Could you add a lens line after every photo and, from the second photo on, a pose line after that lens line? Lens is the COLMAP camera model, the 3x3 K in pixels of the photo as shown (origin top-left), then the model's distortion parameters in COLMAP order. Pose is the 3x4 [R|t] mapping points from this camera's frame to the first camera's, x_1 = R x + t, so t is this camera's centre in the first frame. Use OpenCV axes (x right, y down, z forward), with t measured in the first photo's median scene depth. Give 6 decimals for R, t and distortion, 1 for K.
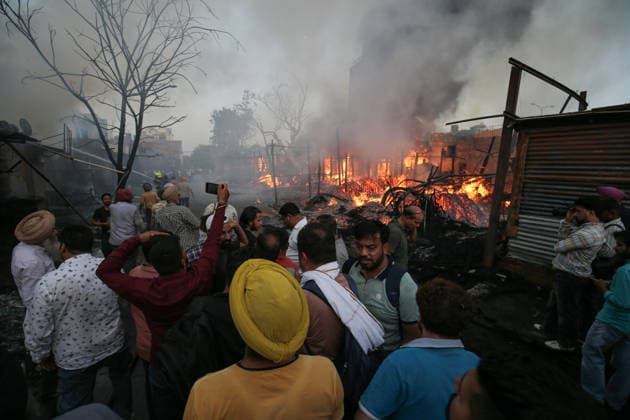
lens RADIAL K [[277.1, 0, 315.0], [0, 277.1, 210.0], [0, 0, 1]] dist [-0.025172, 0.000089]
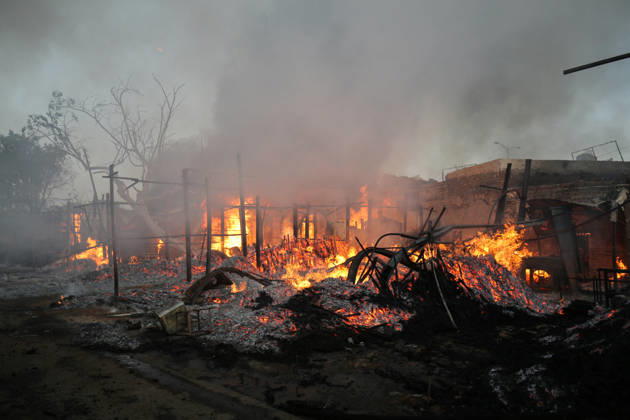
lens RADIAL K [[448.0, 0, 315.0], [0, 448.0, 210.0], [0, 0, 1]] dist [0.024353, 0.000221]
pose [[0.958743, 0.000016, 0.284274, -0.053408], [0.059964, 0.977488, -0.202289, 0.013620], [-0.277878, 0.210990, 0.937159, 0.253500]]
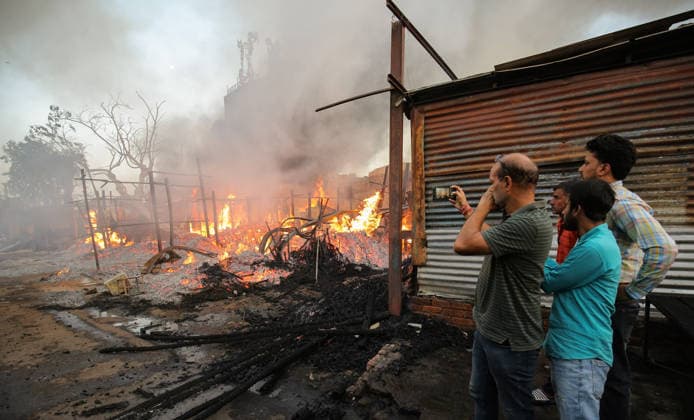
lens RADIAL K [[333.1, 0, 348.0], [0, 333.1, 242.1], [0, 0, 1]] dist [-0.009615, -0.000214]
pose [[0.903810, -0.071199, 0.421969, 0.096512], [0.108291, 0.992020, -0.064563, 0.034447], [-0.414005, 0.104048, 0.904308, 0.146000]]
